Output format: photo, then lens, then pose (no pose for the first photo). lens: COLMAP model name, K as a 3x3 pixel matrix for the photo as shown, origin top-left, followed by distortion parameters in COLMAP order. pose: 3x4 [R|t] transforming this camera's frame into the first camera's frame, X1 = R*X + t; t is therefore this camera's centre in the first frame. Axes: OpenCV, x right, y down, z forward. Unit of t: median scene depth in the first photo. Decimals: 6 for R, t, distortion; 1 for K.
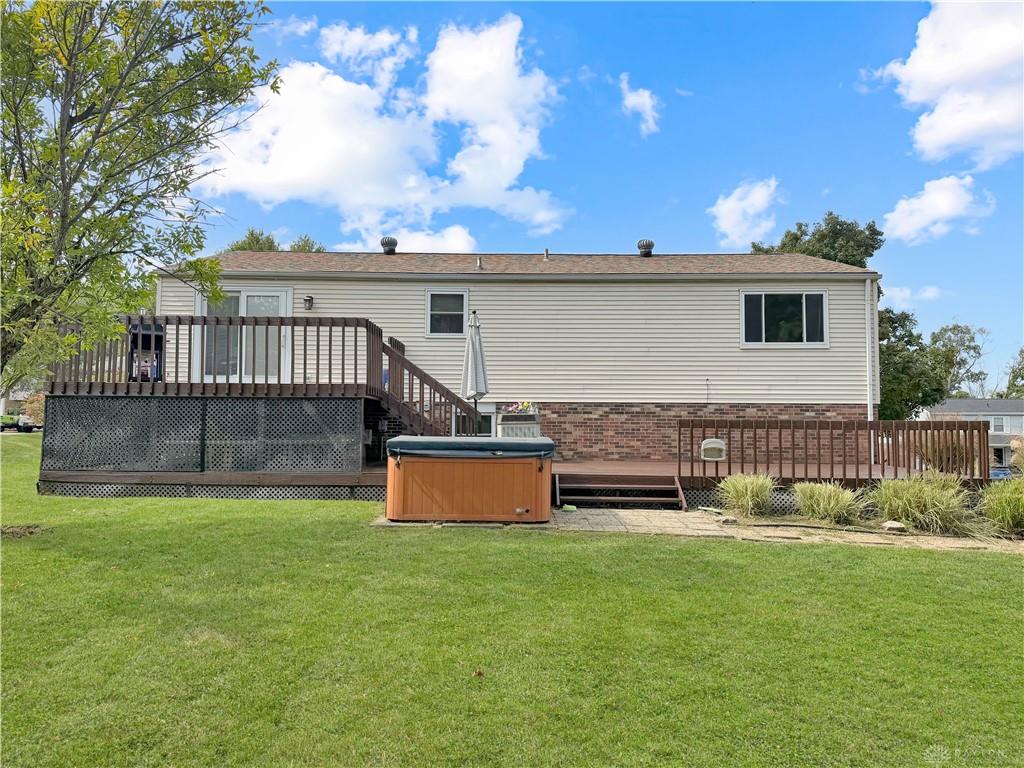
lens RADIAL K [[727.9, 0, 514.3], [0, 727.9, 399.7], [0, 0, 1]] dist [0.083565, -0.113720]
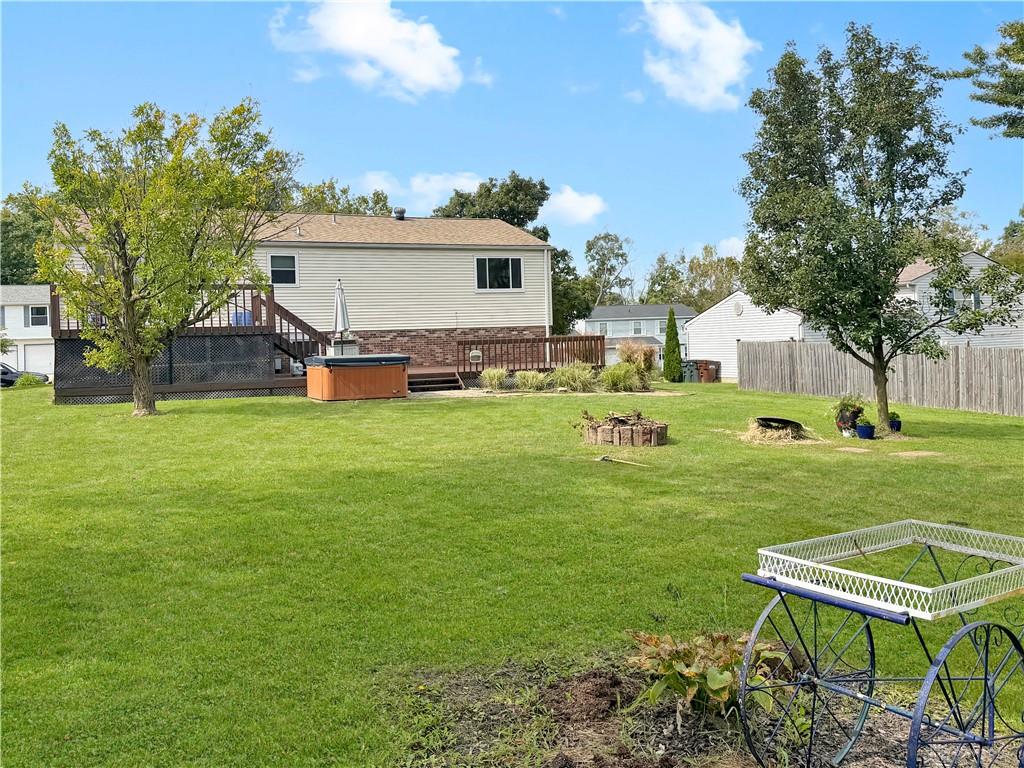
lens RADIAL K [[888.1, 0, 512.0], [0, 888.1, 384.0], [0, 0, 1]] dist [0.336509, -0.000103]
pose [[0.909891, -0.058251, 0.410736, -0.422365], [0.022111, 0.995495, 0.092202, -0.049760], [-0.414257, -0.074812, 0.907080, -0.797028]]
